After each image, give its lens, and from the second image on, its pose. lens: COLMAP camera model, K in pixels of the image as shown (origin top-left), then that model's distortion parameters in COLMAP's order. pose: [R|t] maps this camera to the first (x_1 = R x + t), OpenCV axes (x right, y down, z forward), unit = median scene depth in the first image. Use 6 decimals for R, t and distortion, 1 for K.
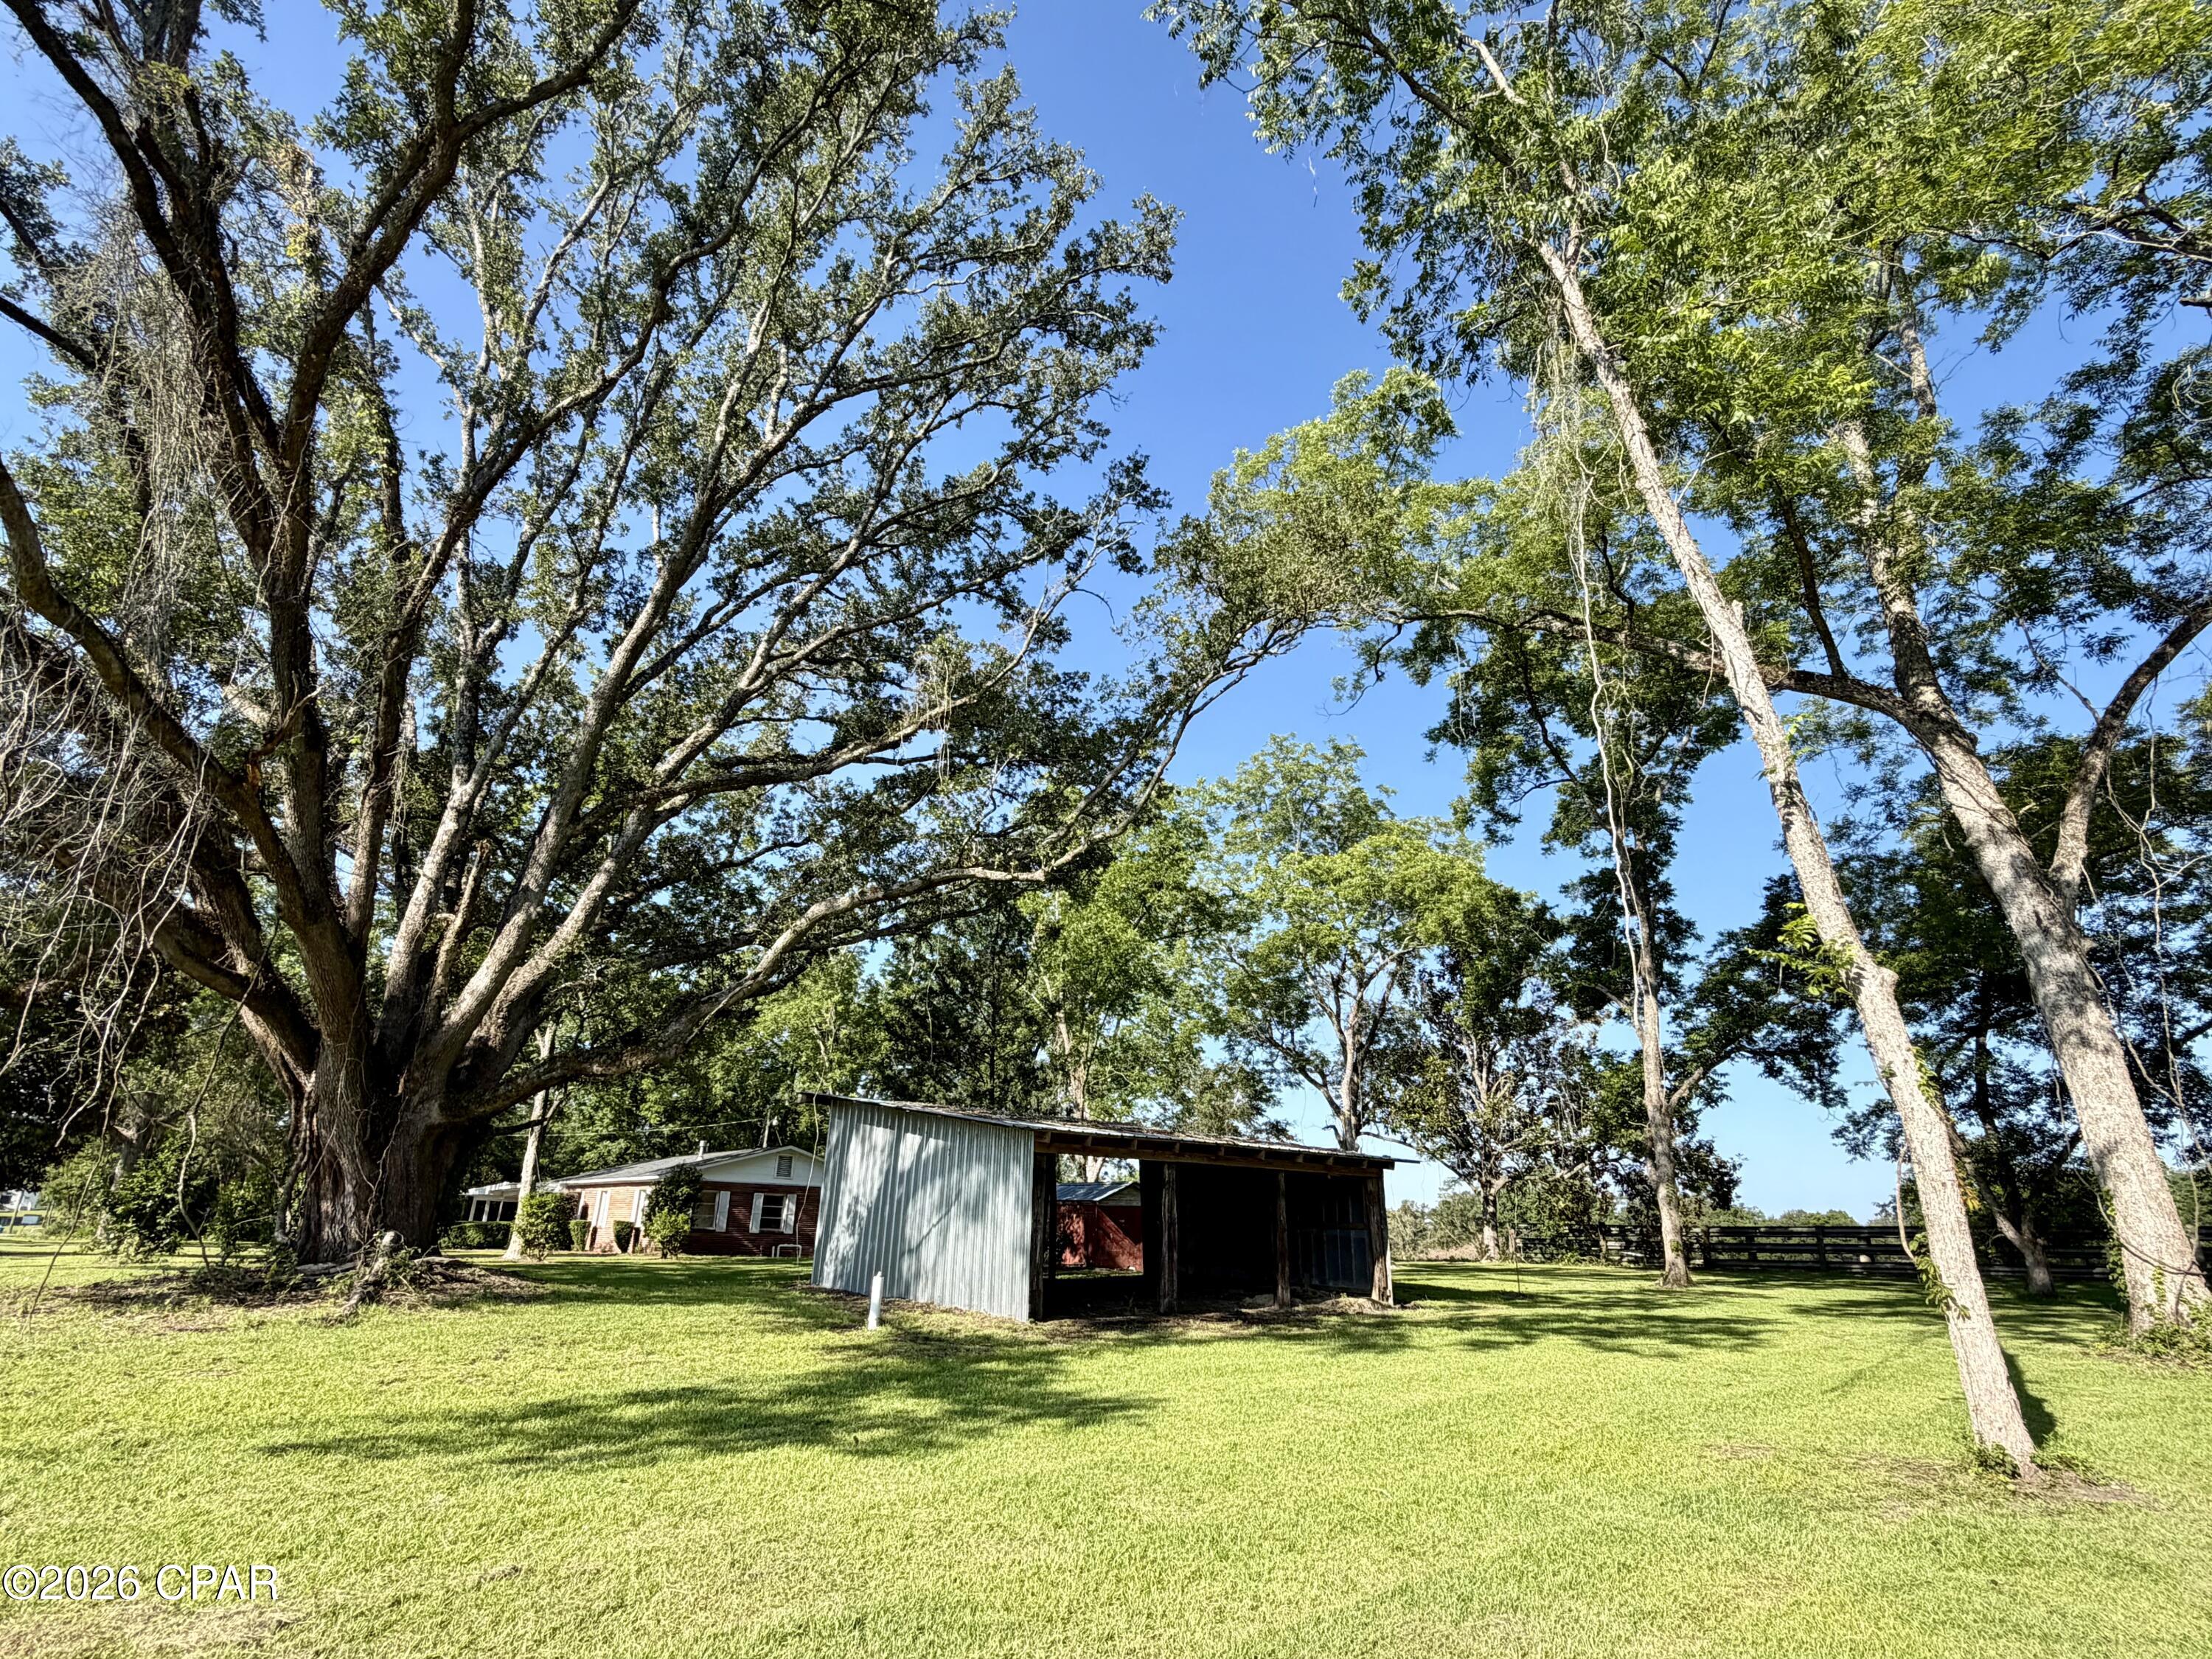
lens RADIAL K [[1122.9, 0, 1106.0], [0, 1122.9, 829.5], [0, 0, 1]] dist [0.015015, 0.000039]
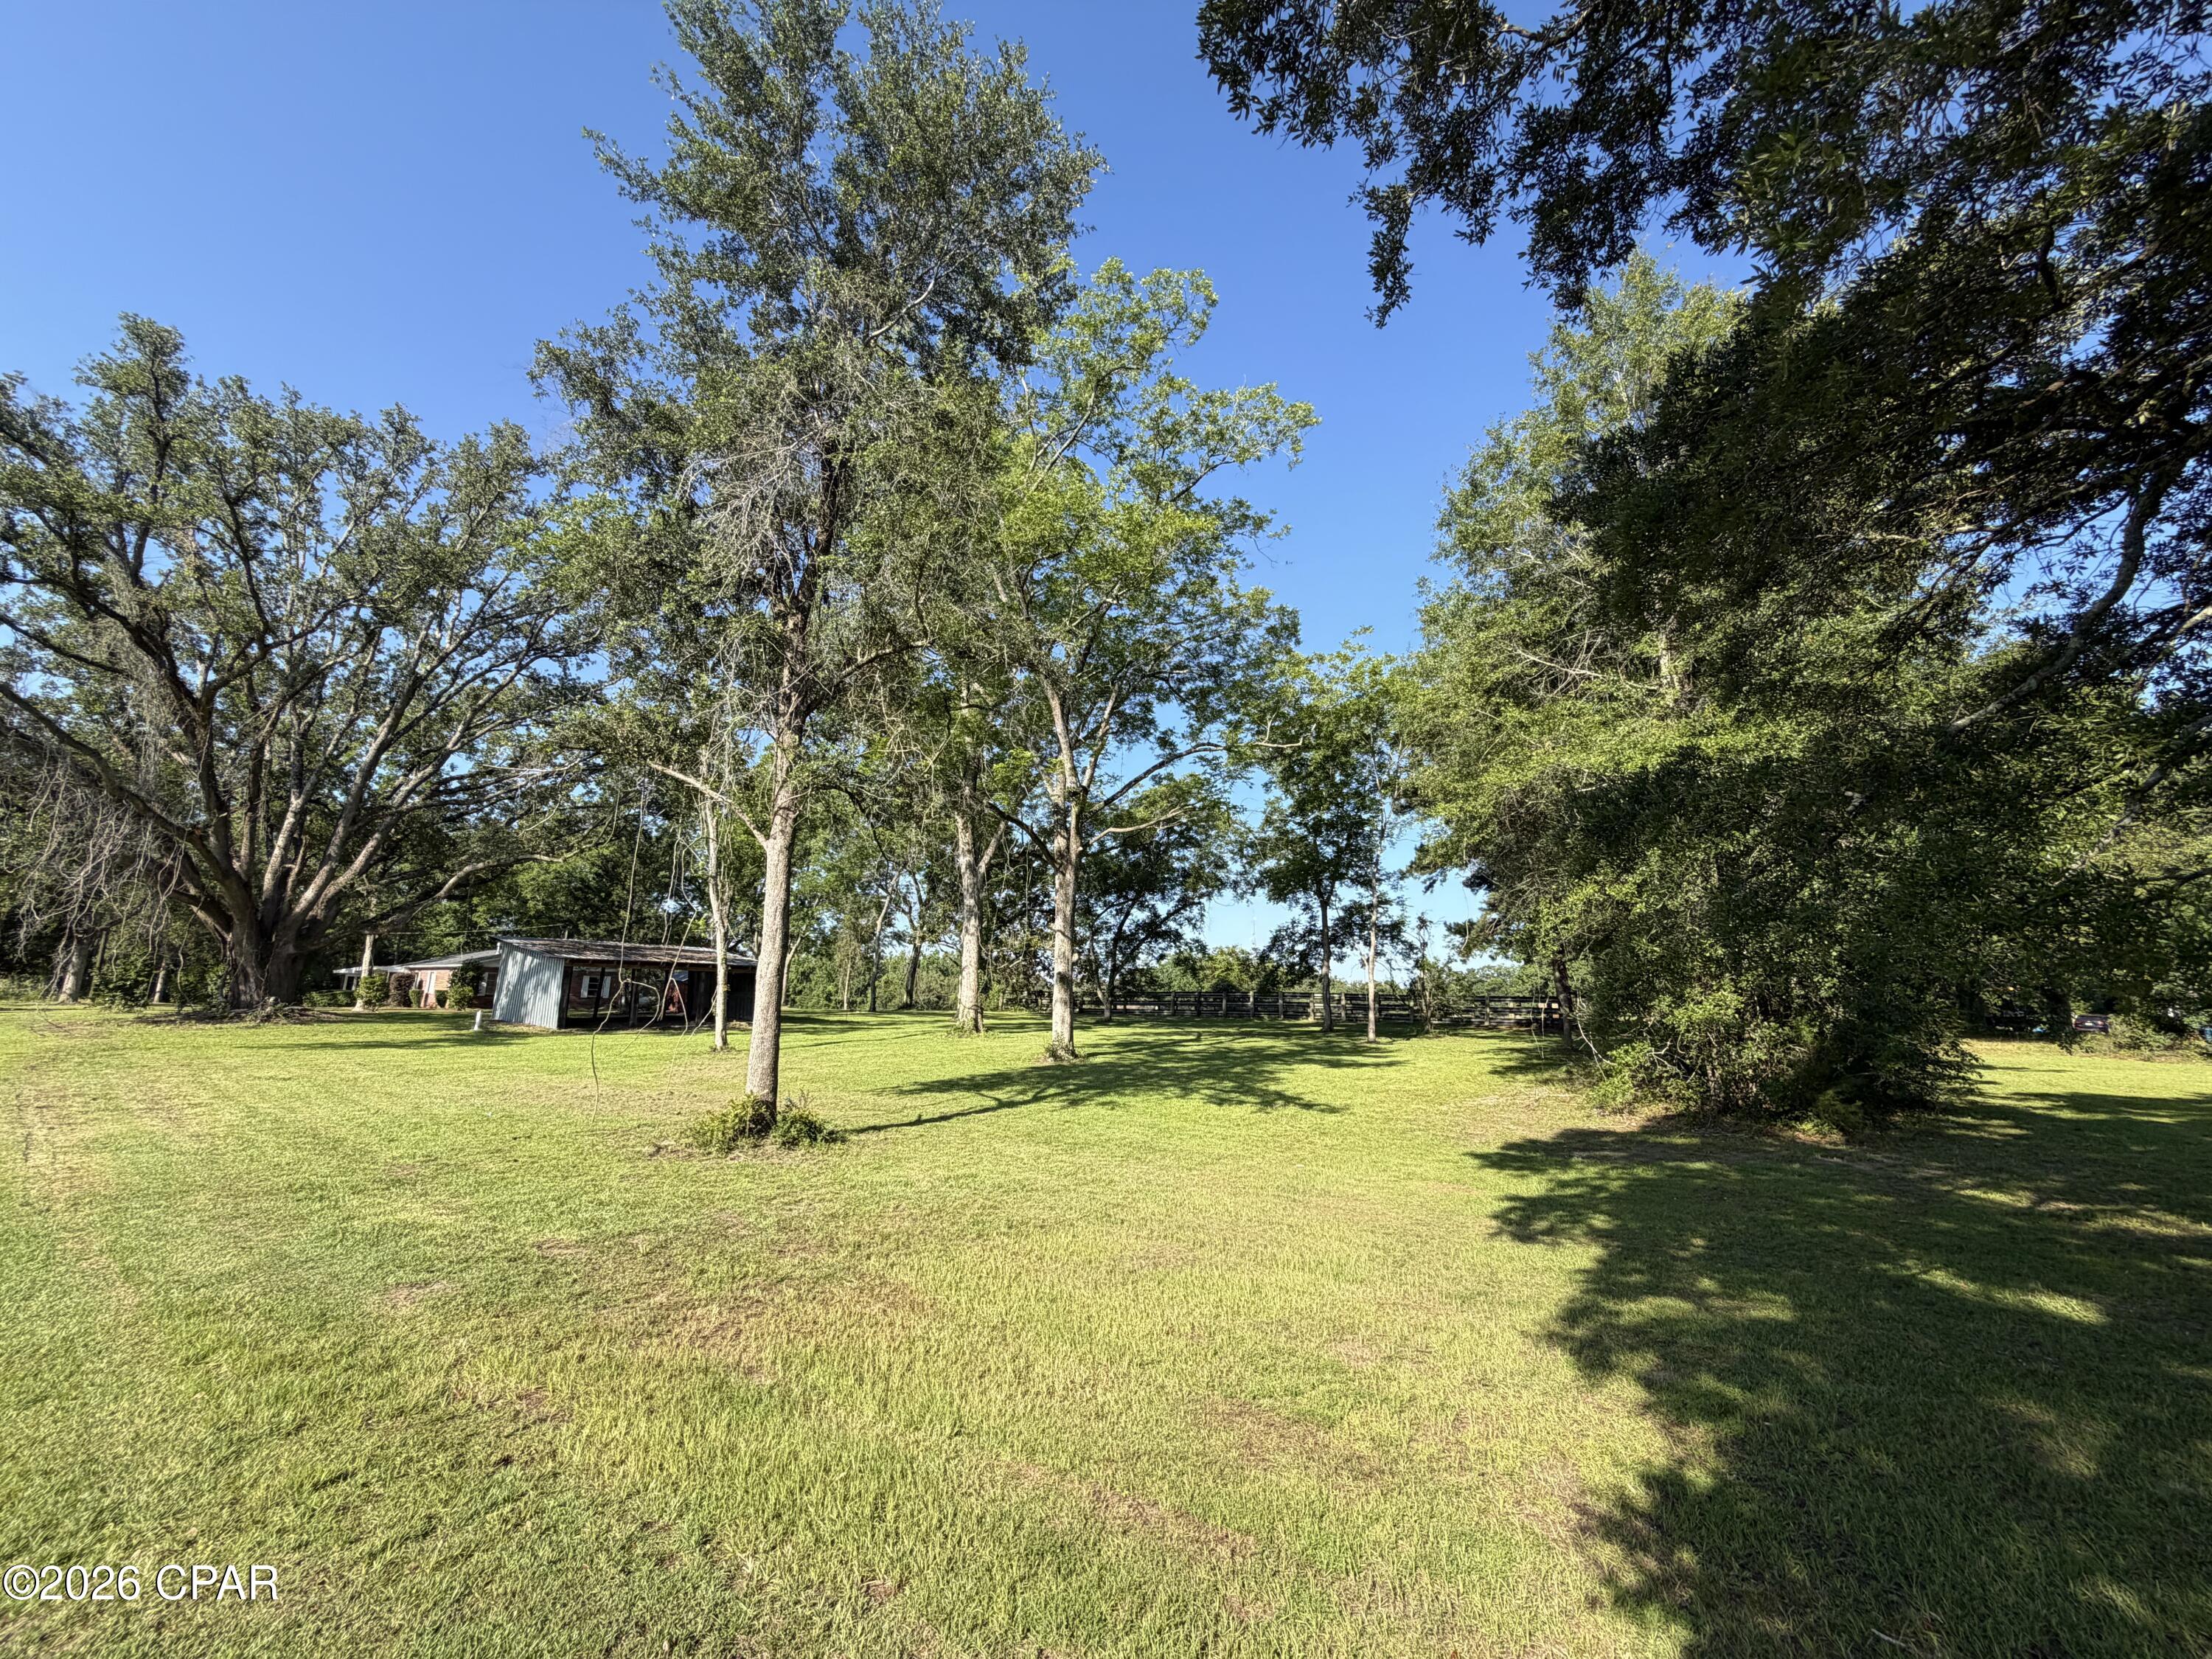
lens RADIAL K [[879.3, 0, 1106.0], [0, 879.3, 829.5], [0, 0, 1]] dist [0.000362, 0.000273]
pose [[0.980475, 0.034868, 0.193529, 0.673366], [-0.064737, 0.986528, 0.150237, -0.360912], [-0.185684, -0.159832, 0.969523, -1.002907]]
